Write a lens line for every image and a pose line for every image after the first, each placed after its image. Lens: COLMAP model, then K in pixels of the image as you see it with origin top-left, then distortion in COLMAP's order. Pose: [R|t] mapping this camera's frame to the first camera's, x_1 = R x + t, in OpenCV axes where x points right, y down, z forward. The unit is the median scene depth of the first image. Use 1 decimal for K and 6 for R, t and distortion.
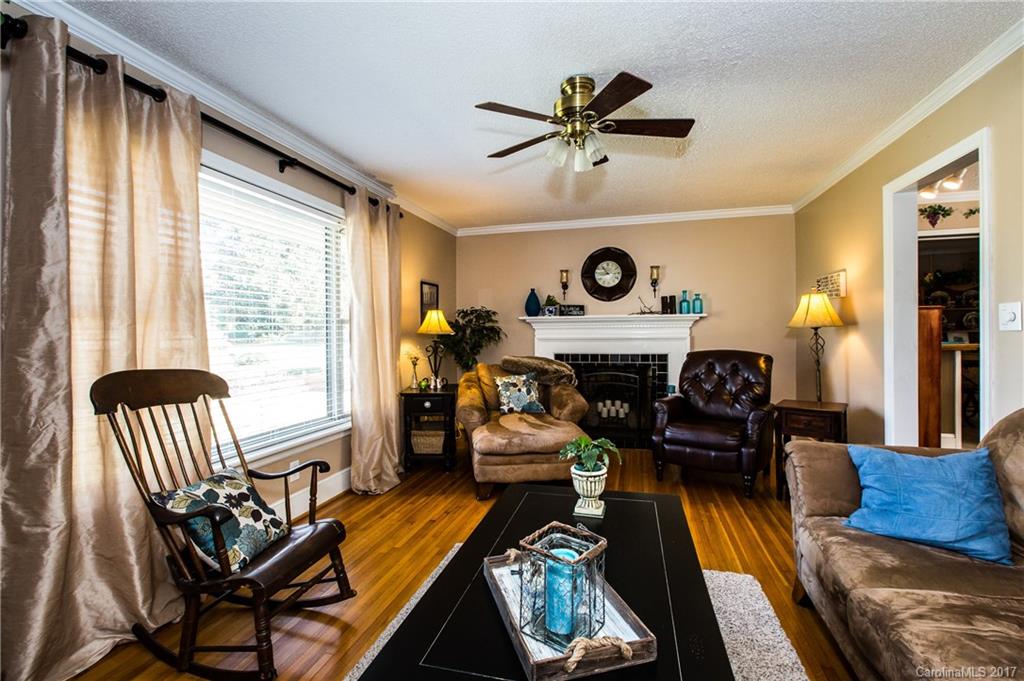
lens RADIAL K [[467.0, 0, 511.4], [0, 467.0, 335.4], [0, 0, 1]] dist [0.004772, -0.000082]
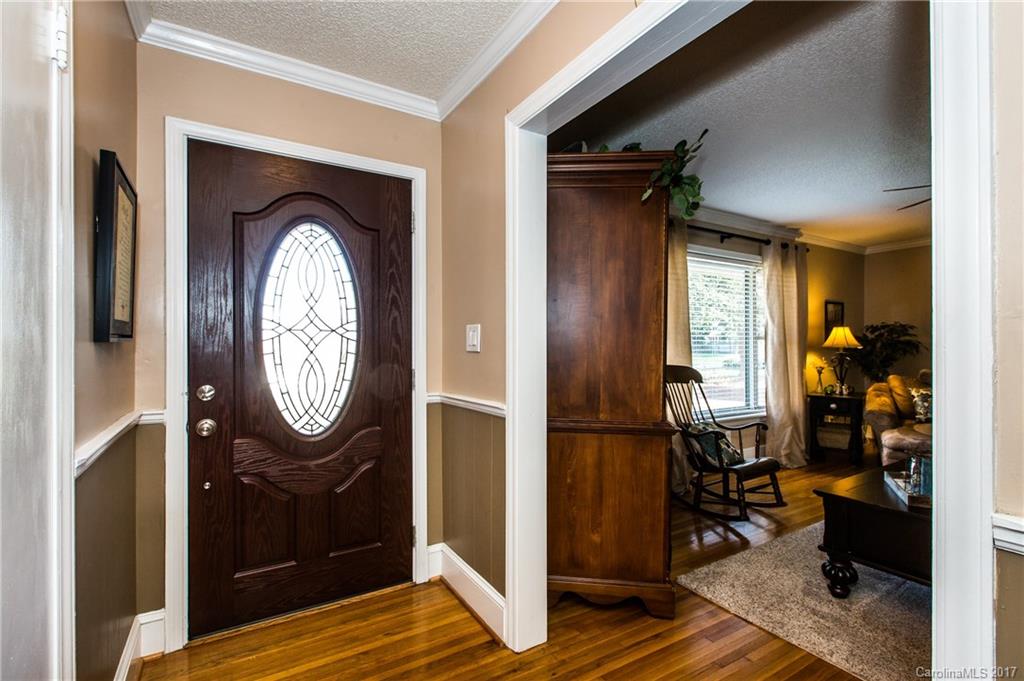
lens RADIAL K [[467.0, 0, 494.7], [0, 467.0, 342.8], [0, 0, 1]] dist [0.004772, -0.000082]
pose [[0.706654, 0.003586, -0.707551, 0.060717], [-0.006975, 0.999974, -0.001897, -0.007437], [0.707525, 0.006276, 0.706660, -0.502181]]
